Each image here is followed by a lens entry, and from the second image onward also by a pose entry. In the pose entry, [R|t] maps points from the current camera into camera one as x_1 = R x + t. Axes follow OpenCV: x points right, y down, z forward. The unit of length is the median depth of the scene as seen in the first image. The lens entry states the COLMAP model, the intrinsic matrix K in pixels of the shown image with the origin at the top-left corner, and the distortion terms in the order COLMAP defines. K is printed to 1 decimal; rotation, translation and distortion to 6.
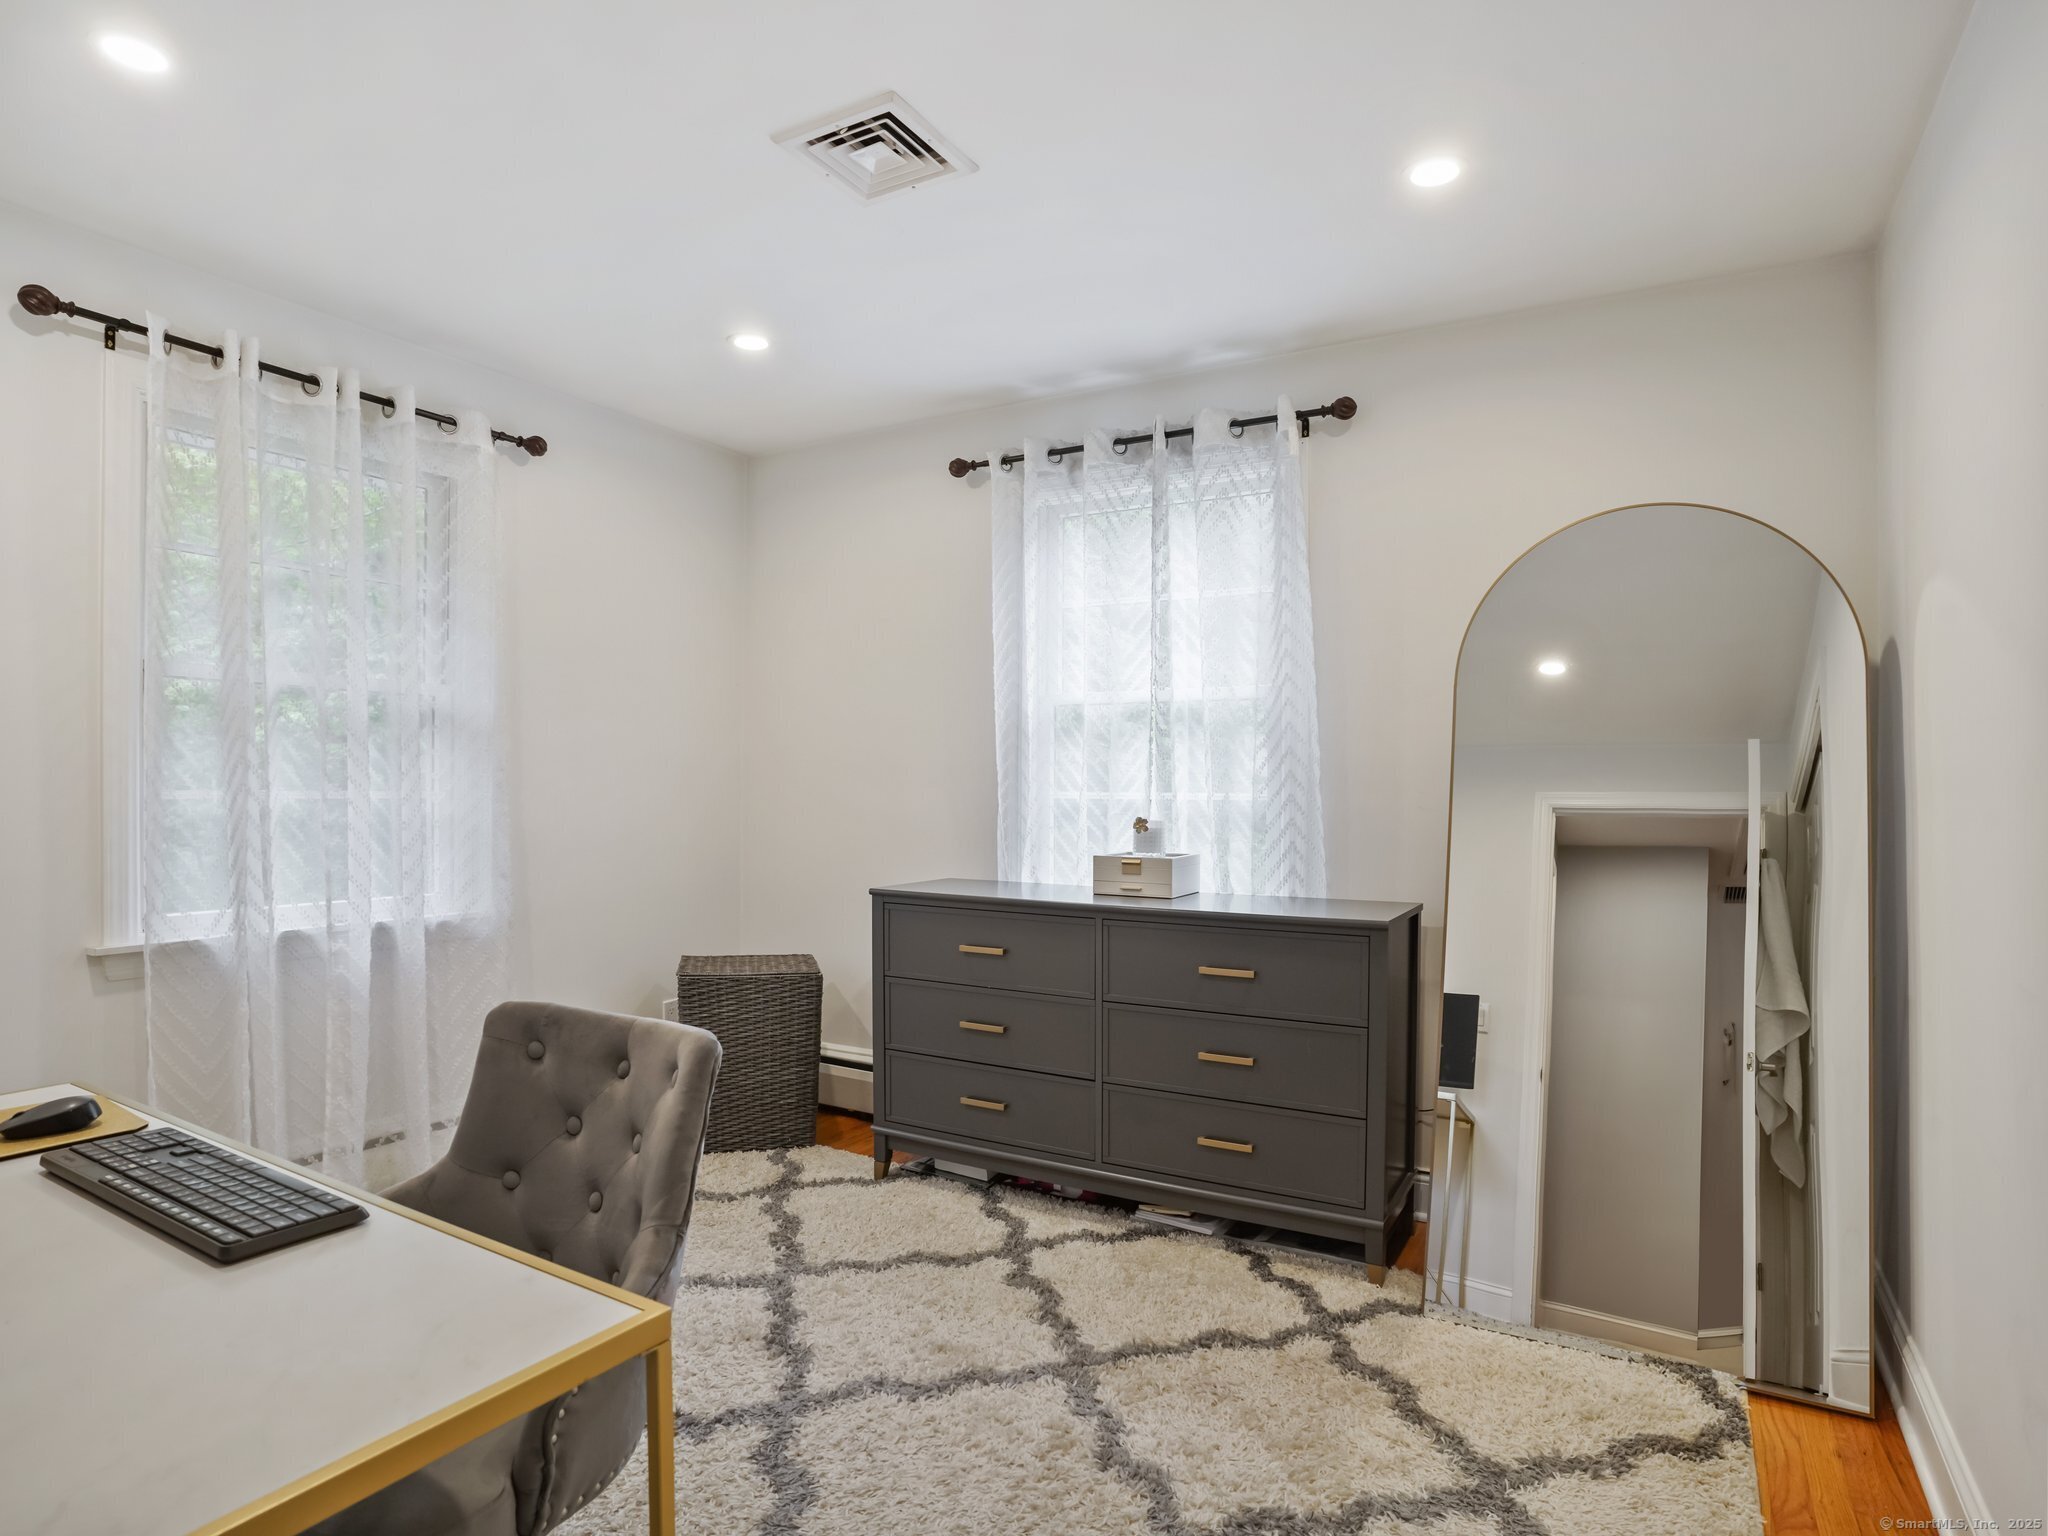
lens RADIAL K [[1144.5, 0, 1020.0], [0, 1144.5, 800.9], [0, 0, 1]] dist [-0.086409, 0.039651]
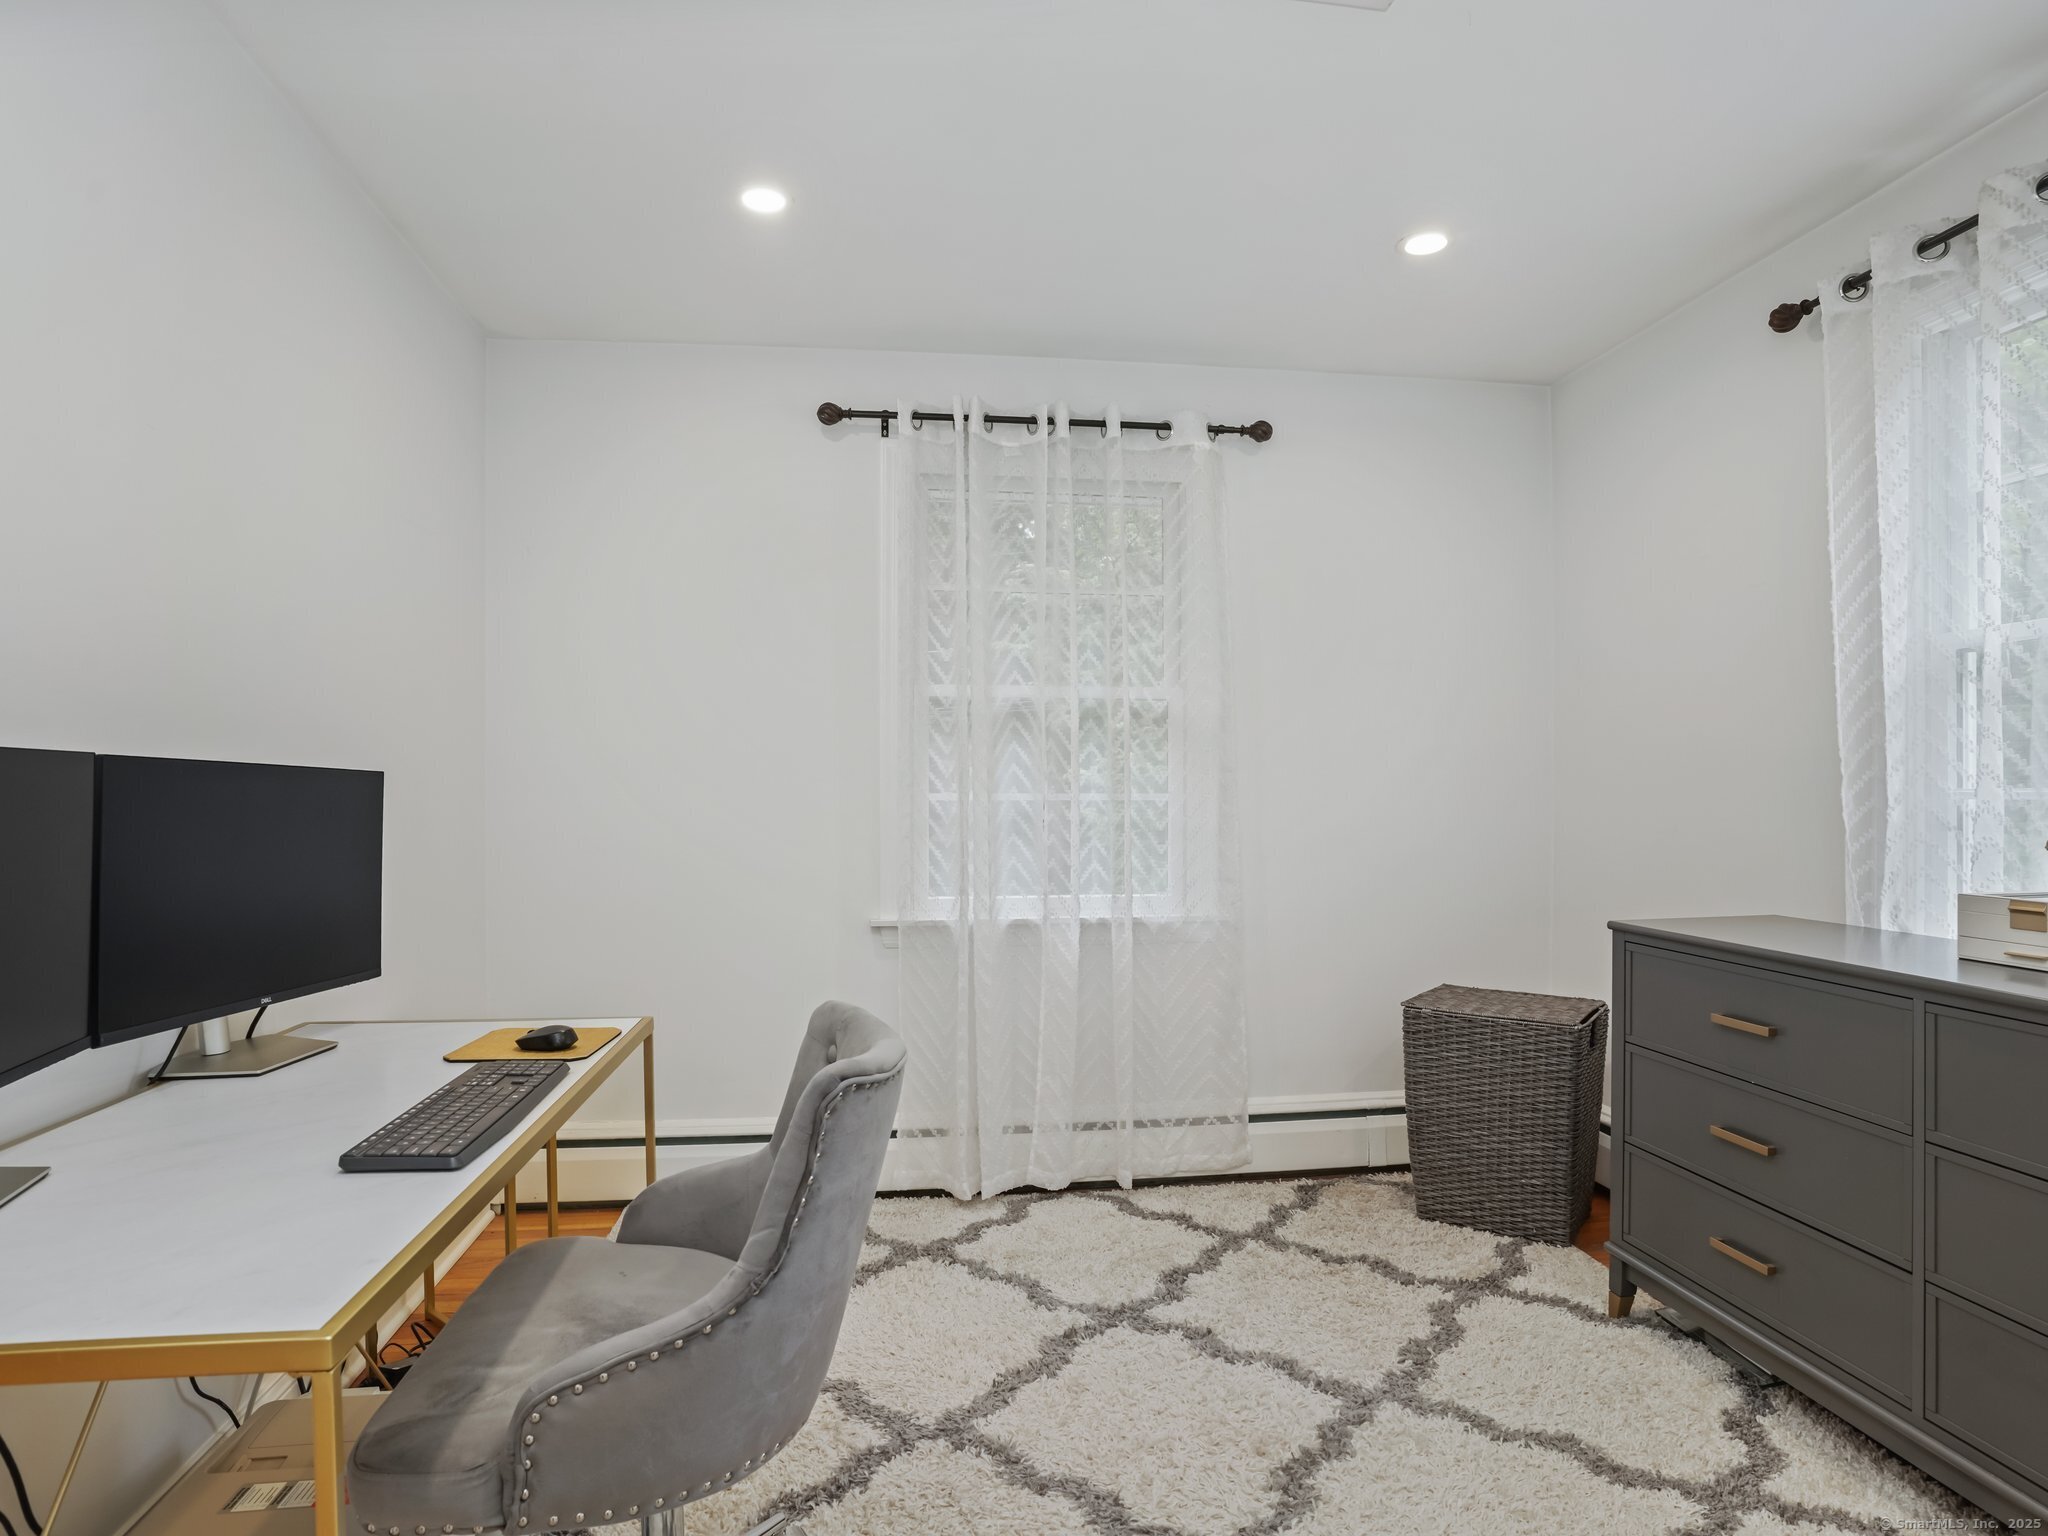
lens RADIAL K [[1144.5, 0, 1020.0], [0, 1144.5, 800.9], [0, 0, 1]] dist [-0.086409, 0.039651]
pose [[0.606342, -0.000351, -0.795204, 0.230085], [-0.005161, 0.999977, -0.004377, 0.004230], [0.795187, 0.006758, 0.606326, 0.276881]]
